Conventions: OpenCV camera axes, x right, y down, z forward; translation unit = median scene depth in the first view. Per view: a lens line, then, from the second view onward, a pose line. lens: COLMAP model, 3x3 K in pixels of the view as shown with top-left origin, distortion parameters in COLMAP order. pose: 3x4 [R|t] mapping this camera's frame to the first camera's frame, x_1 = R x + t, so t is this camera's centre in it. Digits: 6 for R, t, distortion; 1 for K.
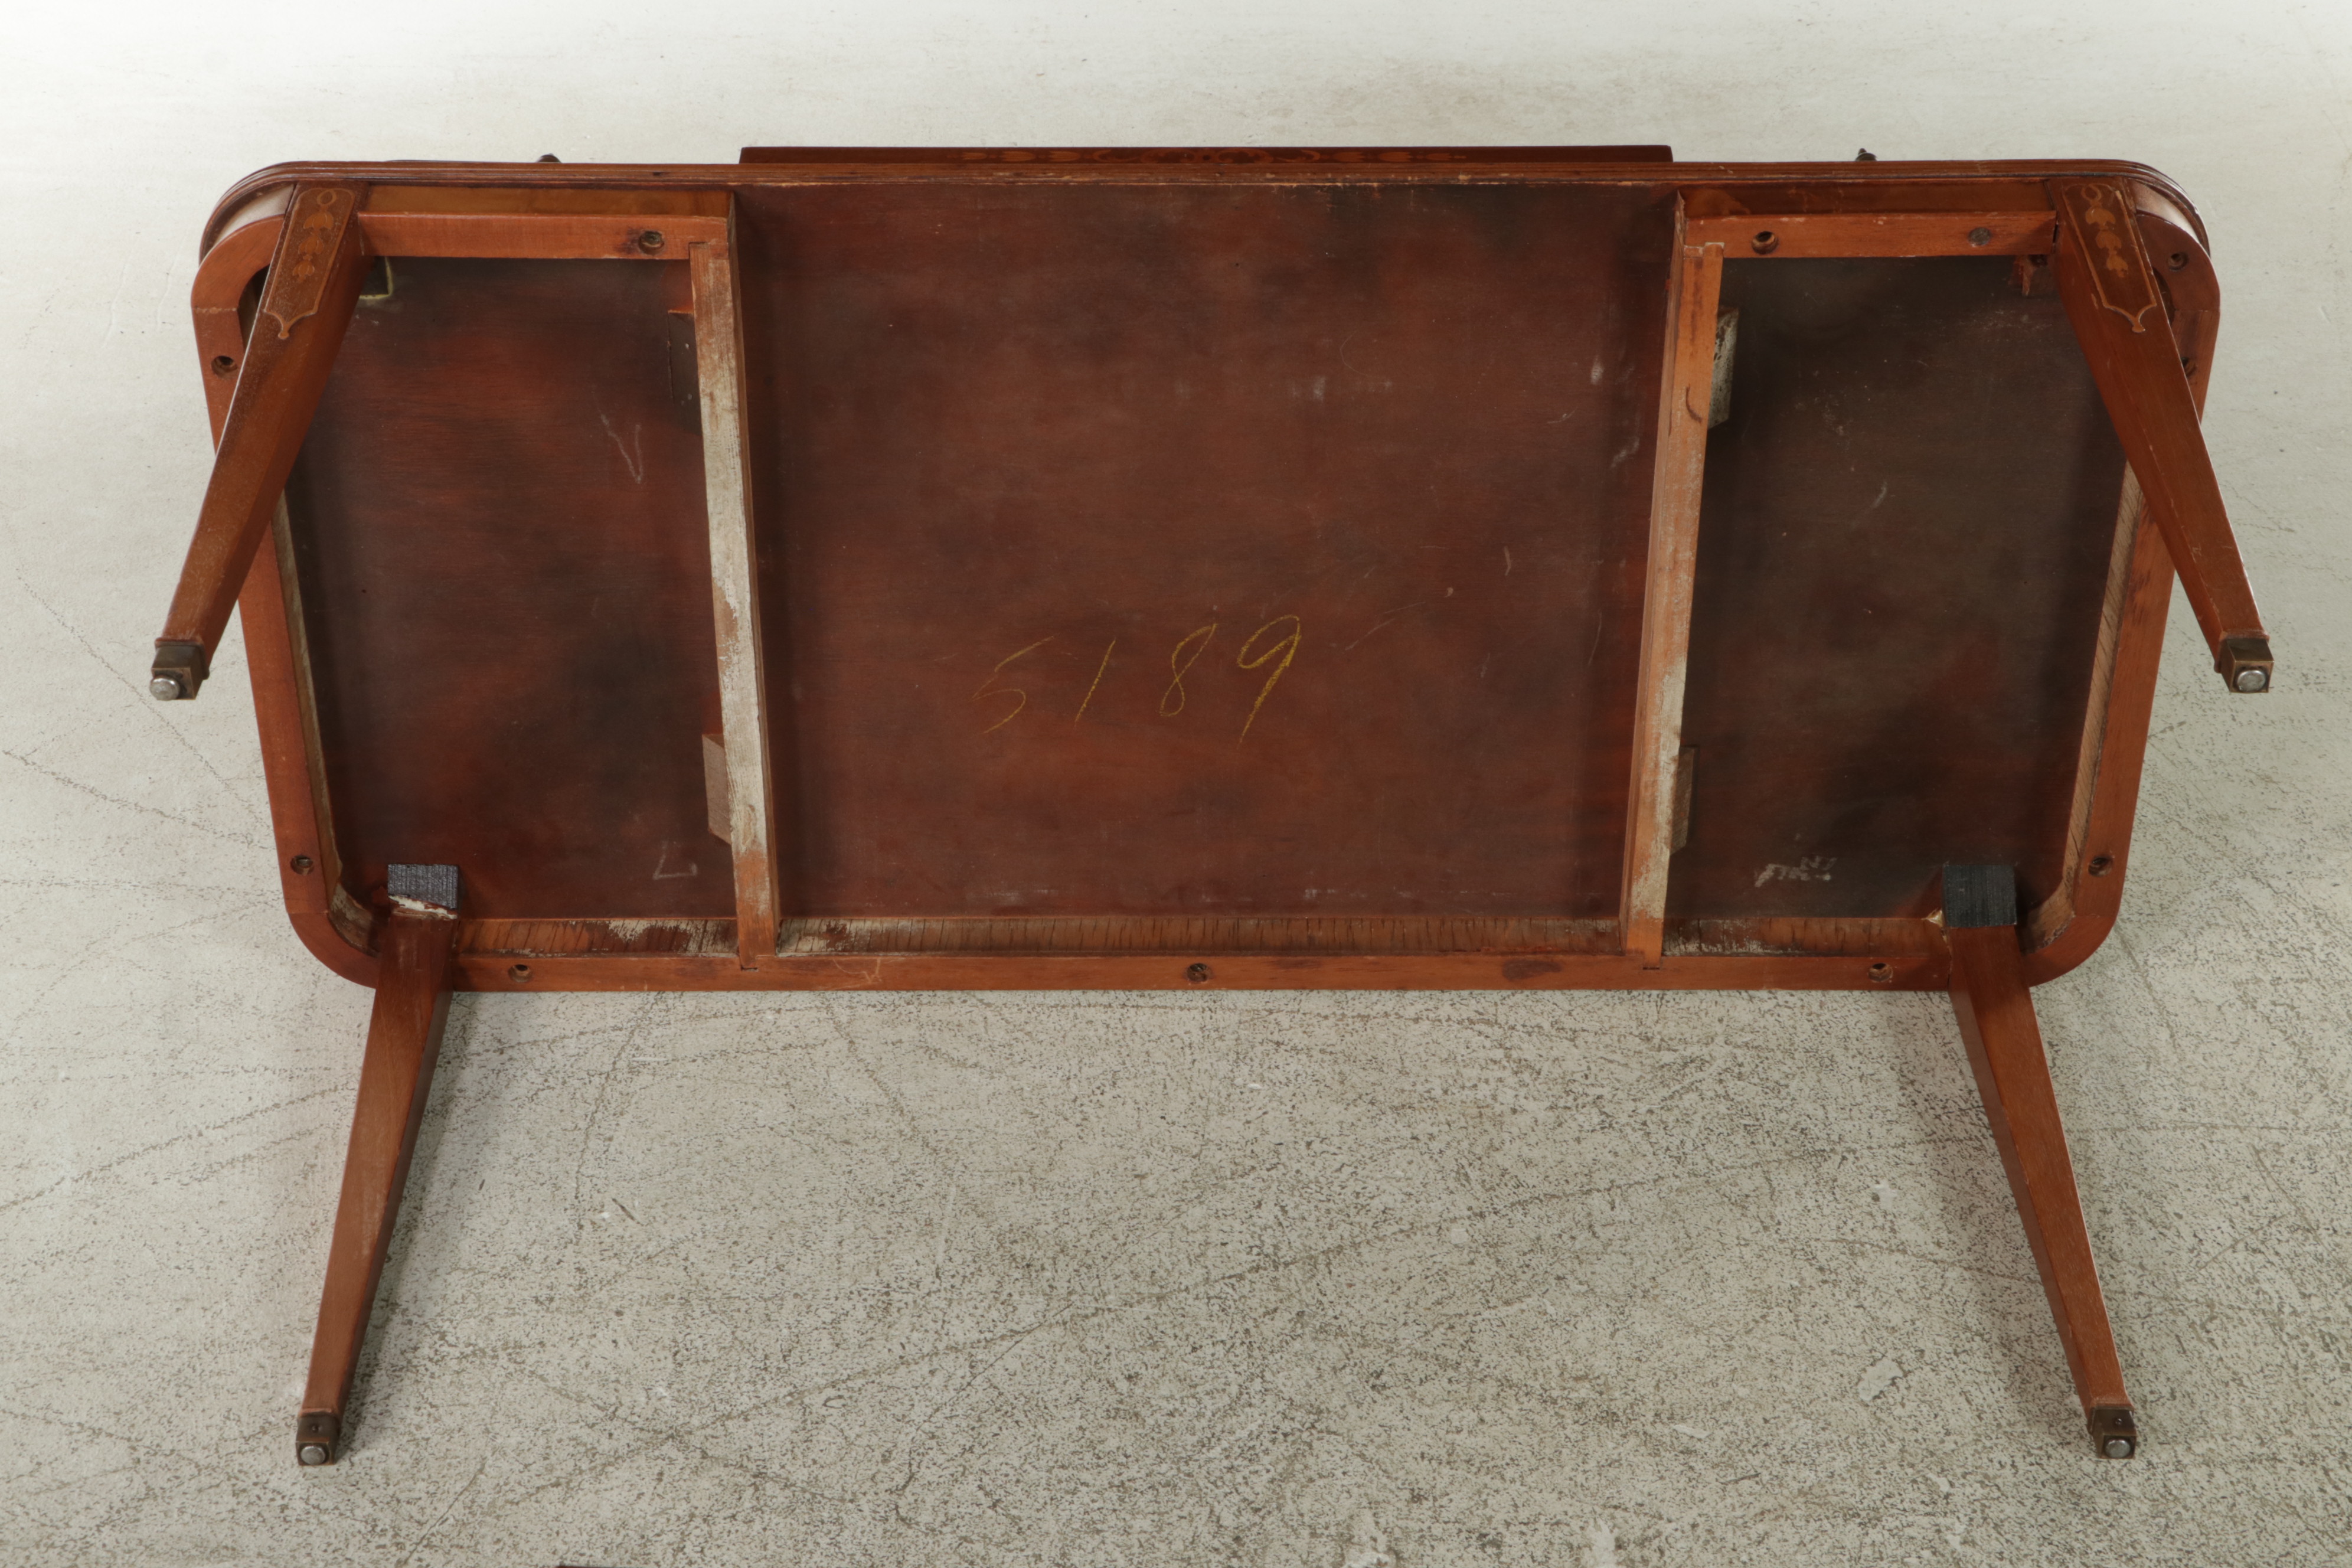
lens RADIAL K [[4039.0, 0, 1161.9], [0, 4039.0, 780.9], [0, 0, 1]] dist [0.148965, 0.000000]
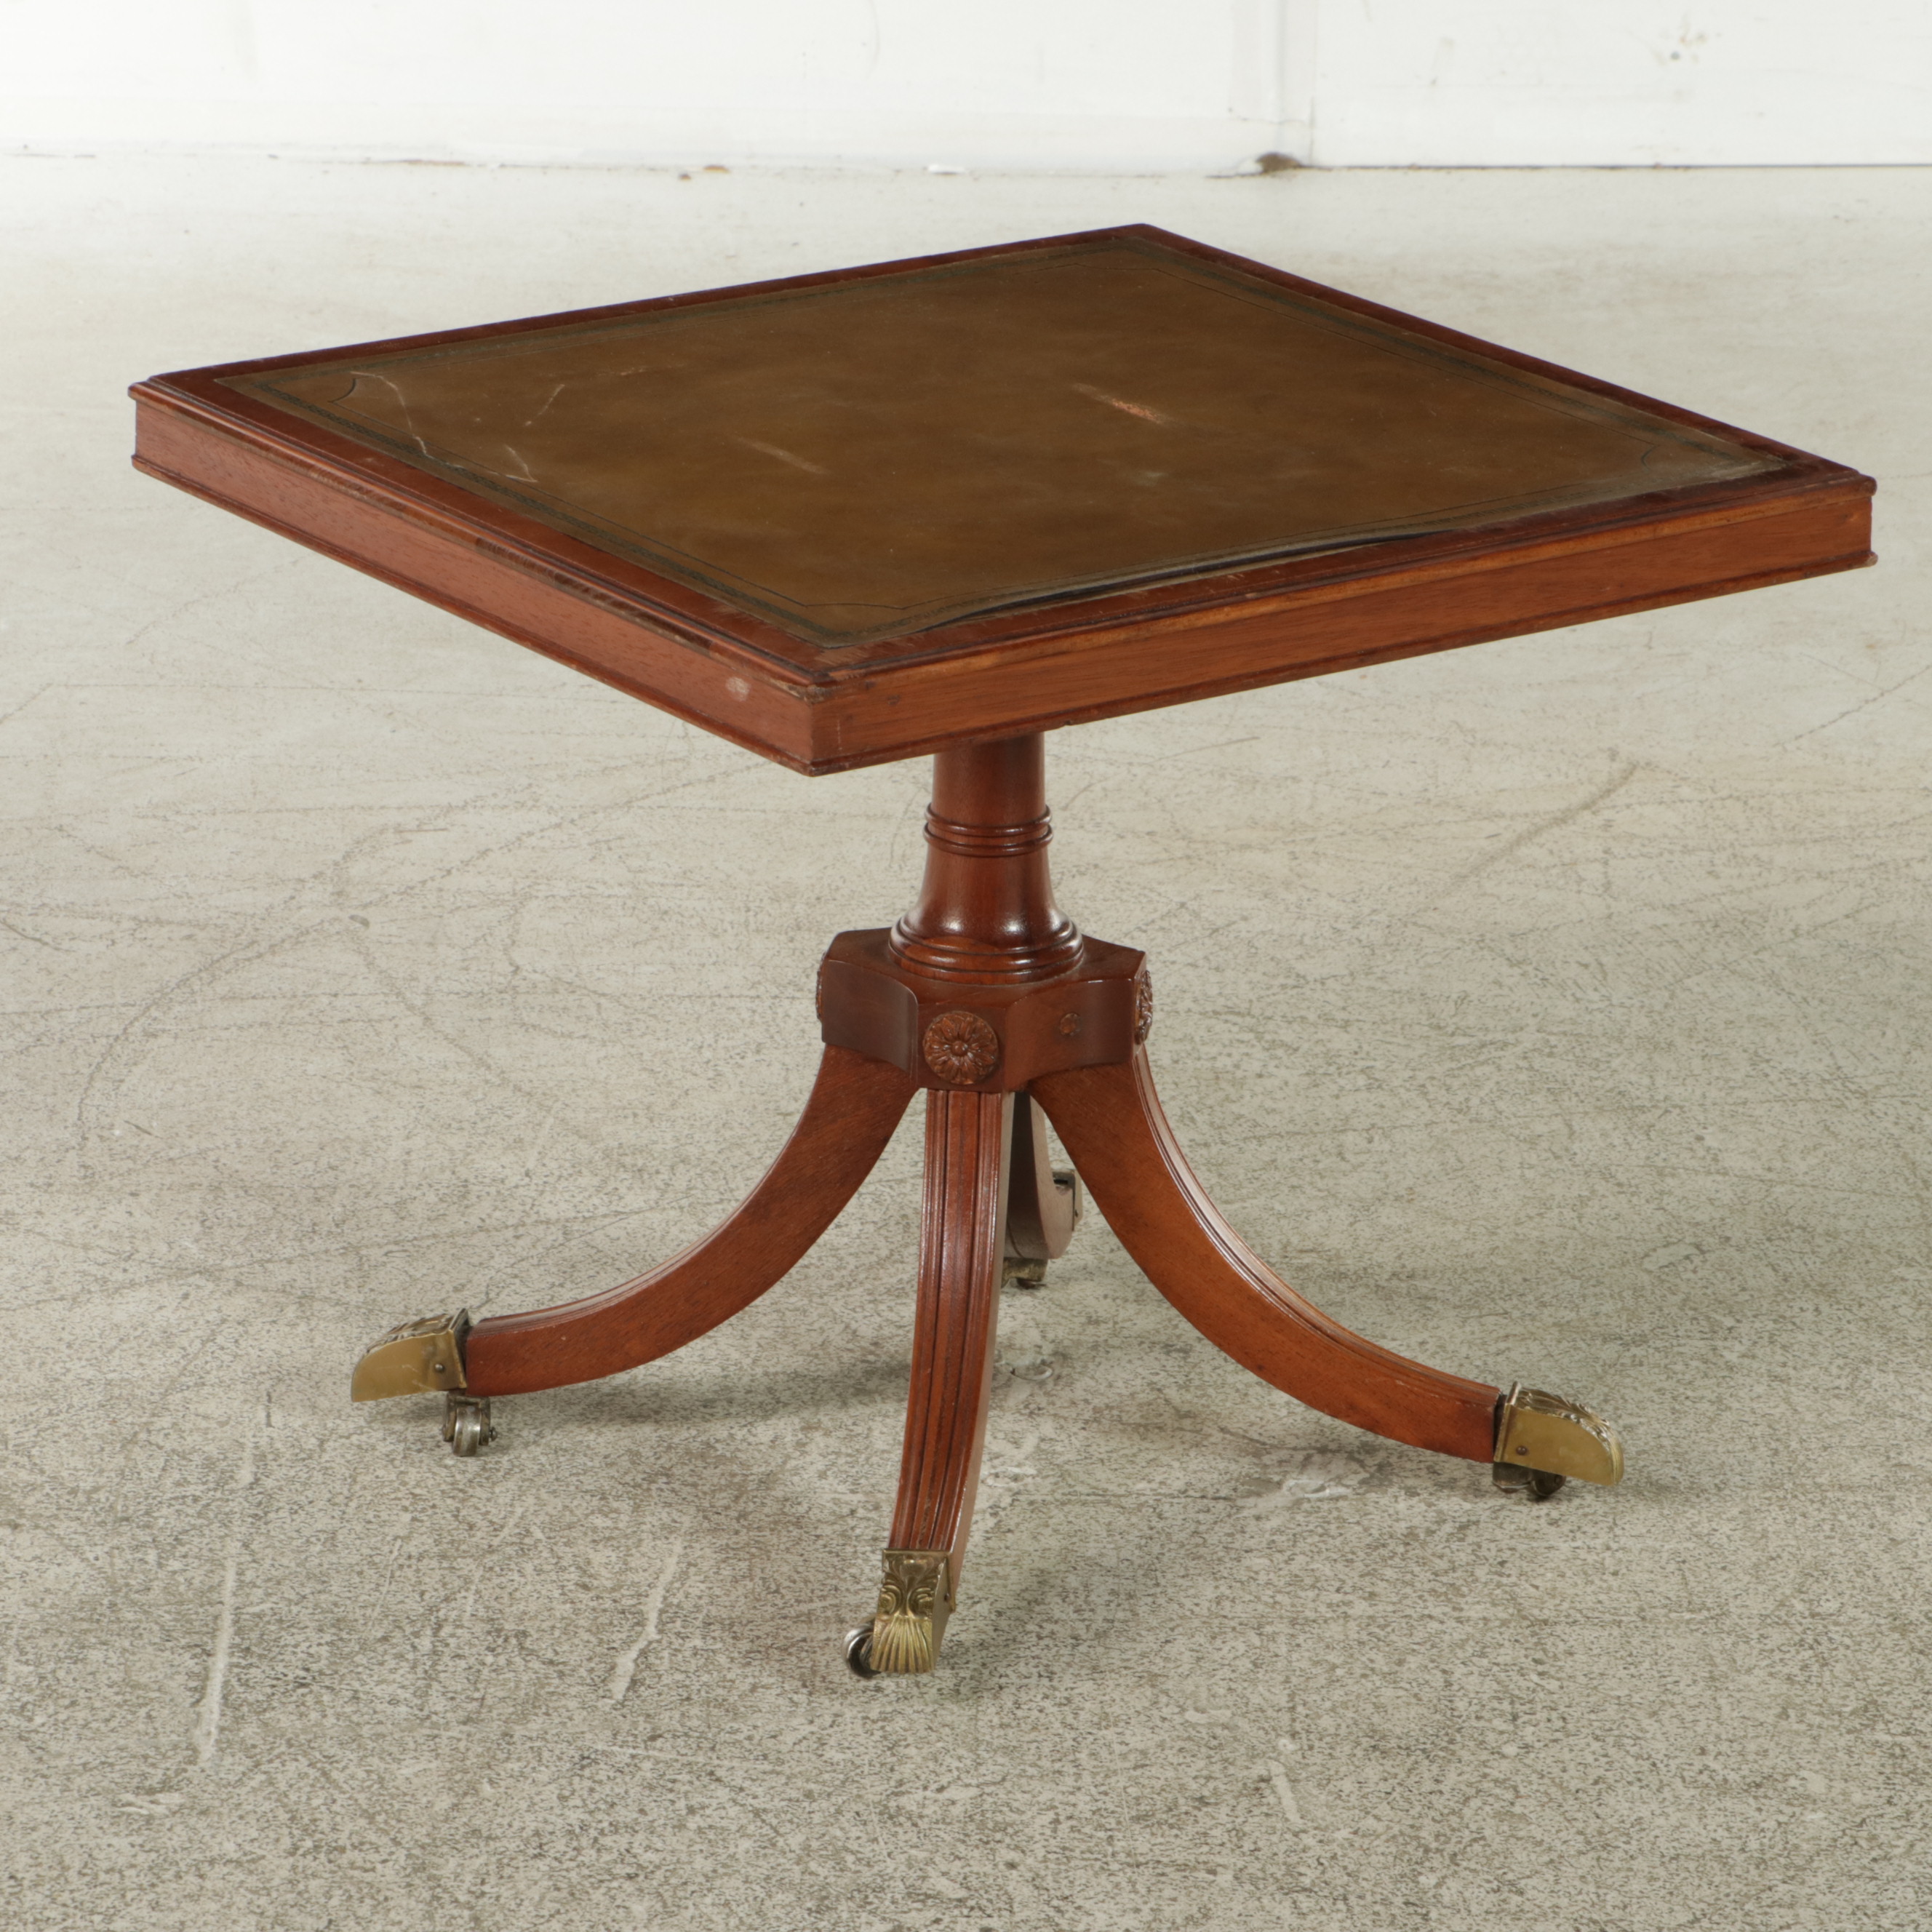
lens RADIAL K [[9233.0, 0, 971.0], [0, 9233.0, 969.4], [0, 0, 1]] dist [0.610005, 0.000000]
pose [[0.999751, 0.011549, -0.019073, 0.069066], [-0.016049, 0.966559, -0.255940, 0.561691], [0.015480, 0.256183, 0.966504, -0.808087]]
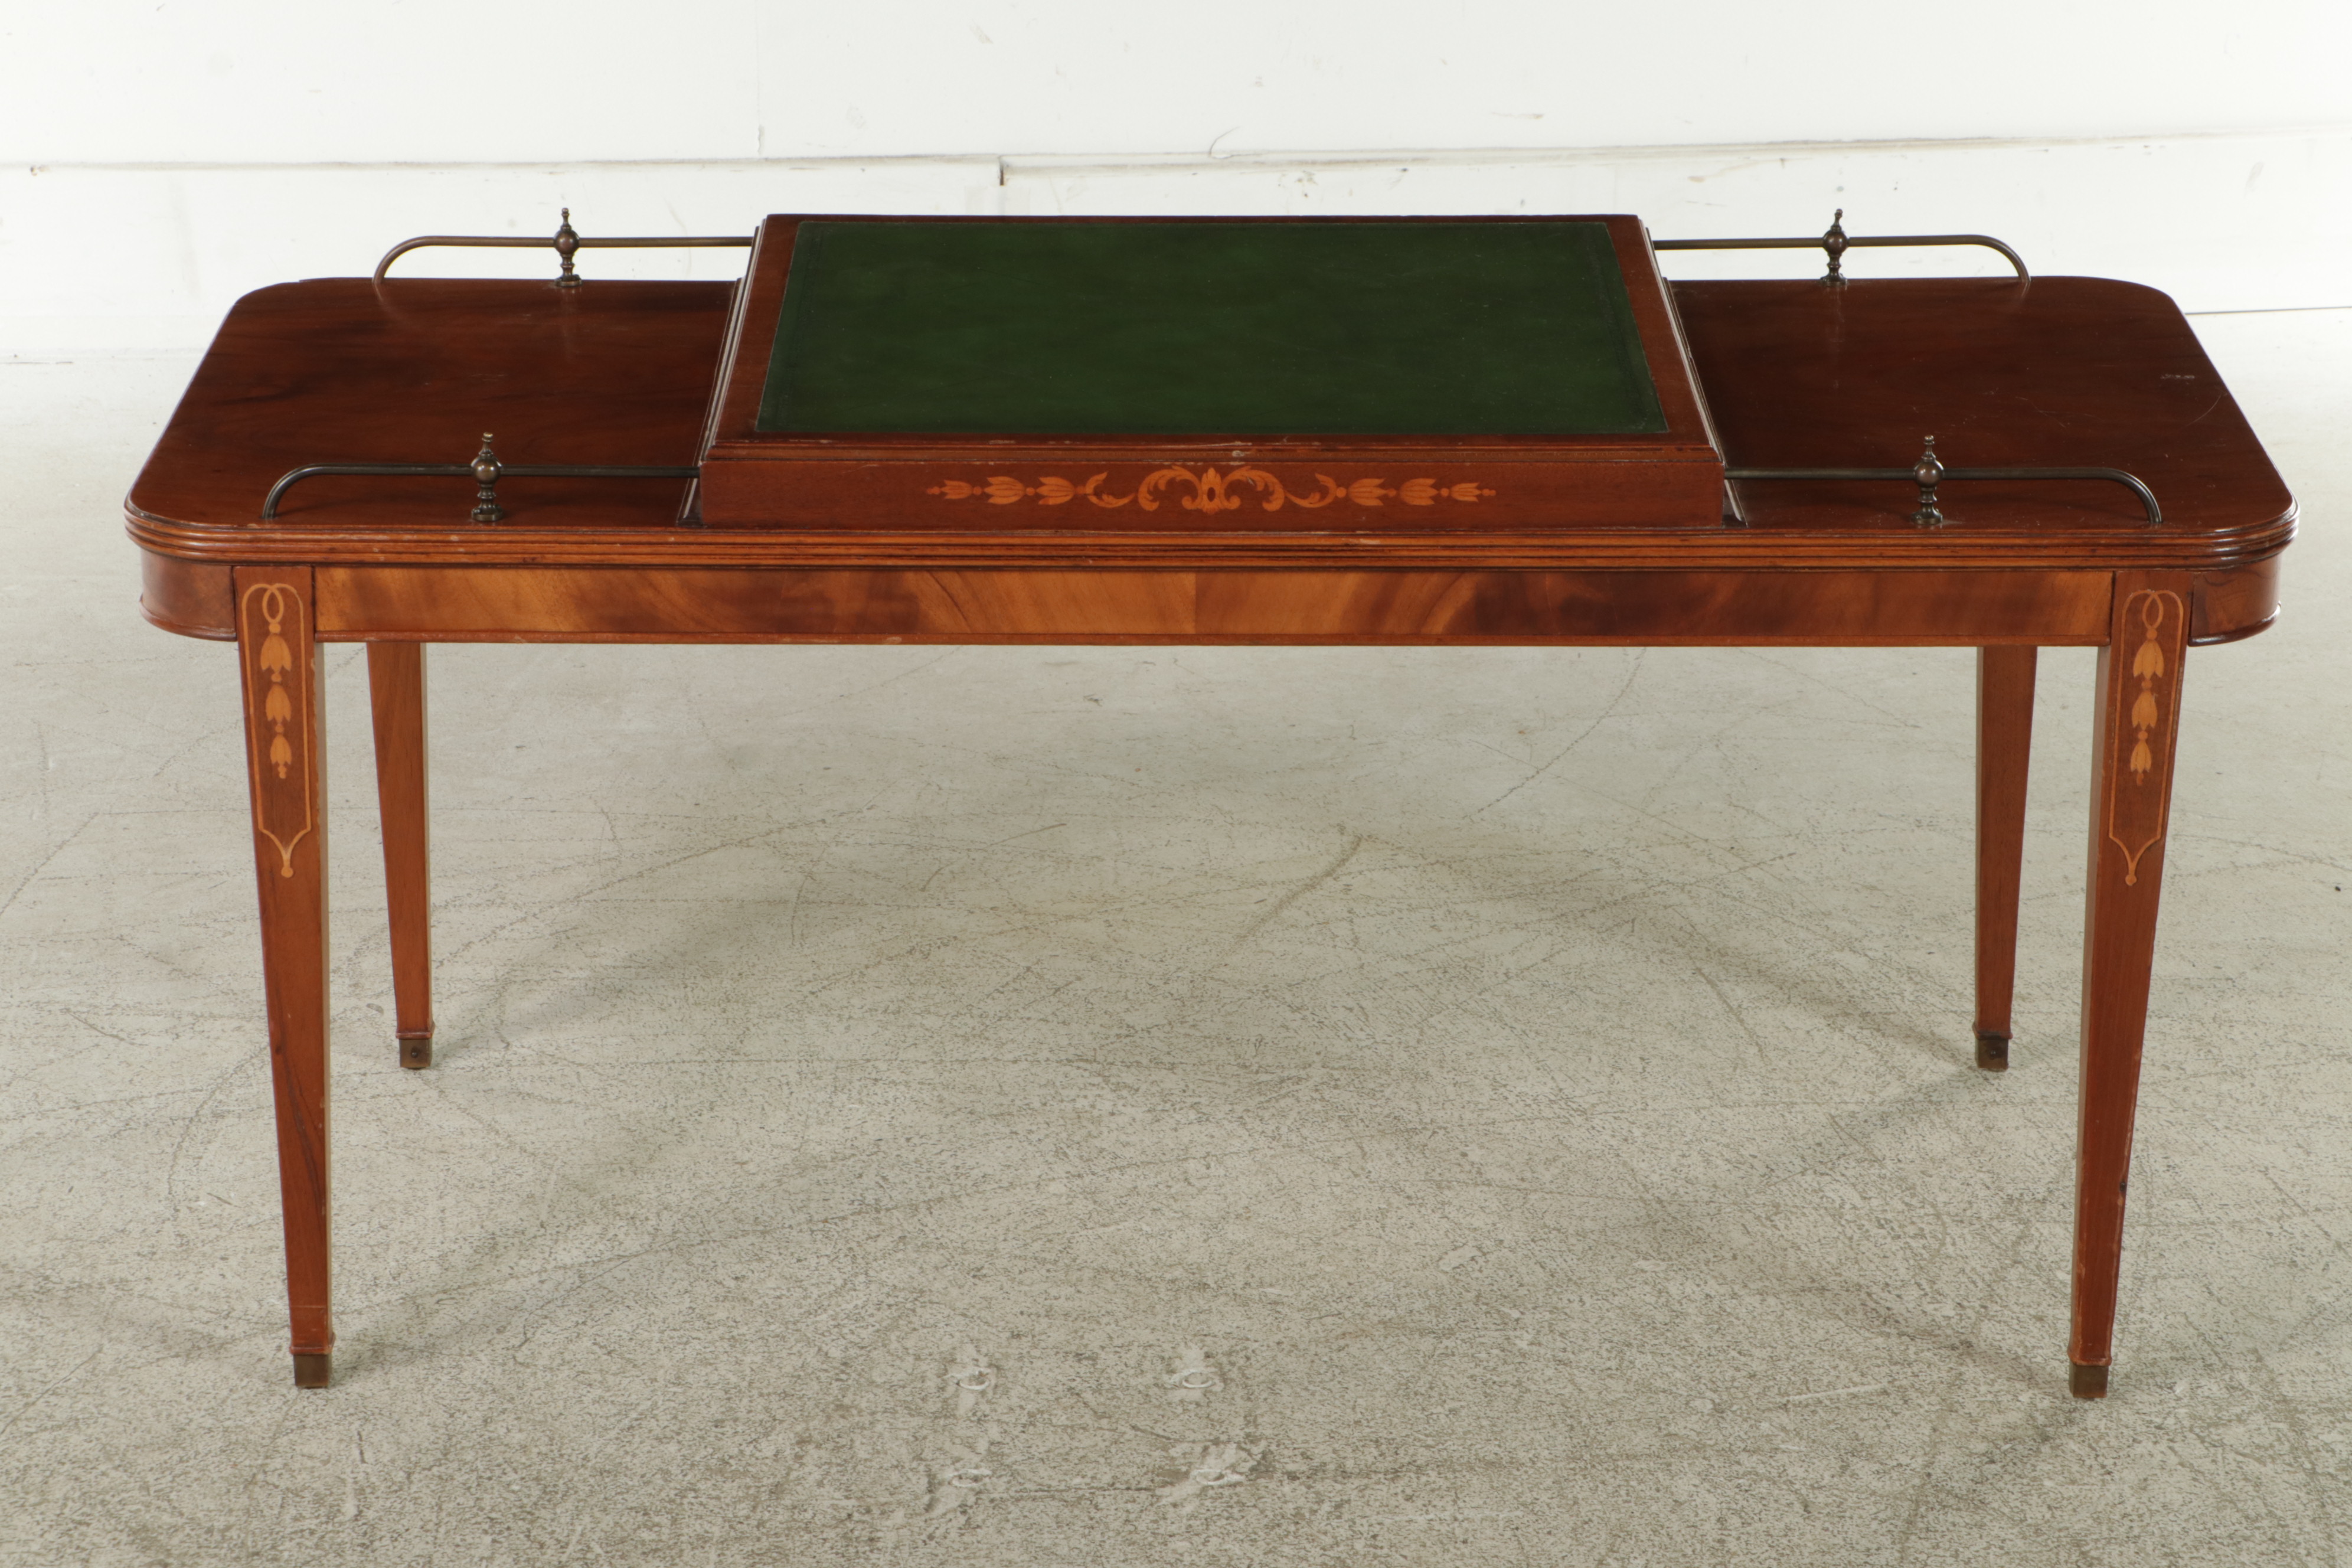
lens RADIAL K [[6696.1, 0, 1178.7], [0, 6696.1, 762.0], [0, 0, 1]] dist [0.518204, 0.000000]
pose [[0.996943, -0.022115, 0.074941, -0.020846], [0.040877, 0.965007, -0.259017, 0.458747], [-0.066590, 0.261288, 0.962961, -0.671200]]
